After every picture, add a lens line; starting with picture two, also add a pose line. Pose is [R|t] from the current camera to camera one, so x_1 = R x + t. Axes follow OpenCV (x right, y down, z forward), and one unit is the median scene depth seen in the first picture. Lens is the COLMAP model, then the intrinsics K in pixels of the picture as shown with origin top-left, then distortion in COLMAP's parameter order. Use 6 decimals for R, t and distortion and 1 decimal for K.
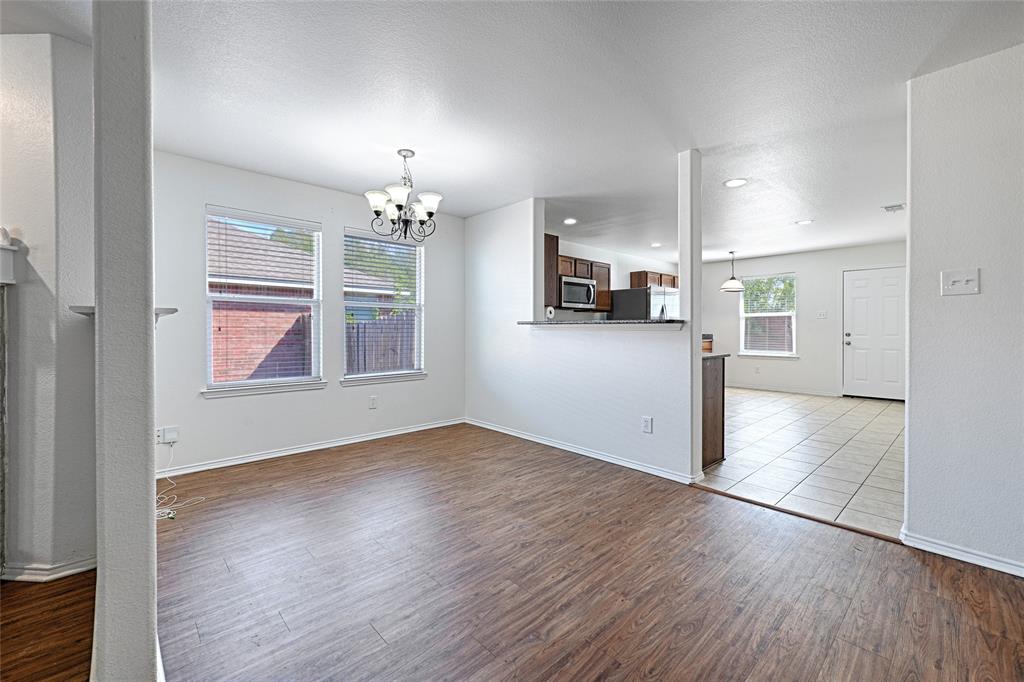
lens RADIAL K [[420.9, 0, 510.8], [0, 420.9, 334.0], [0, 0, 1]] dist [0.014935, 0.000011]
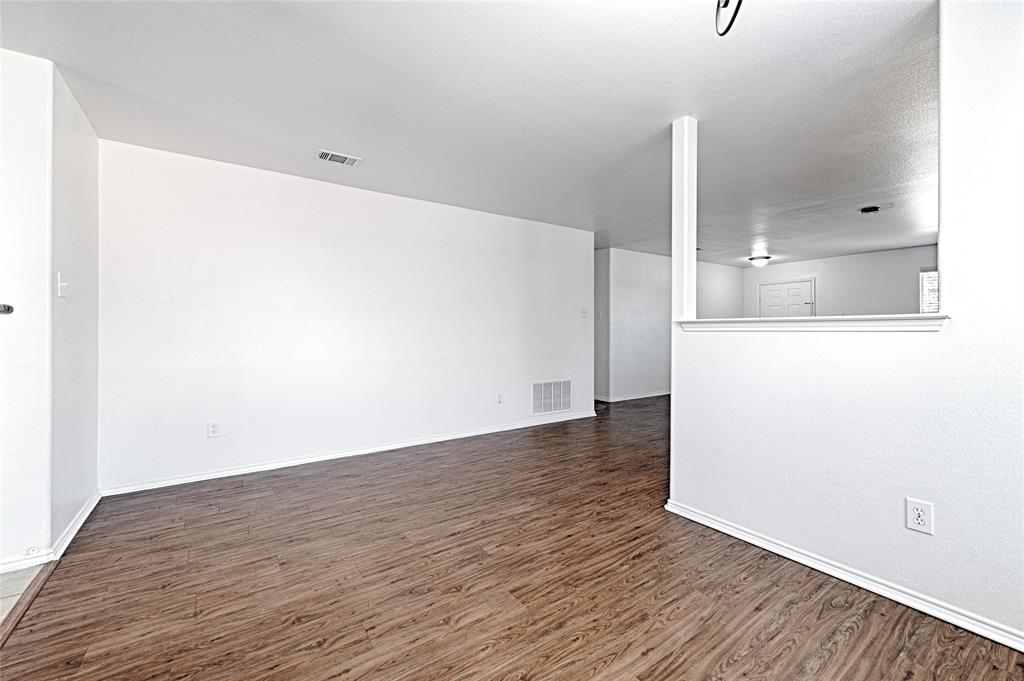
lens RADIAL K [[420.9, 0, 510.8], [0, 420.9, 333.5], [0, 0, 1]] dist [0.014935, 0.000011]
pose [[-0.989227, -0.001413, 0.146386, -0.202390], [0.001101, 0.999853, 0.017094, -0.018569], [-0.146388, 0.017071, -0.989080, 1.882364]]
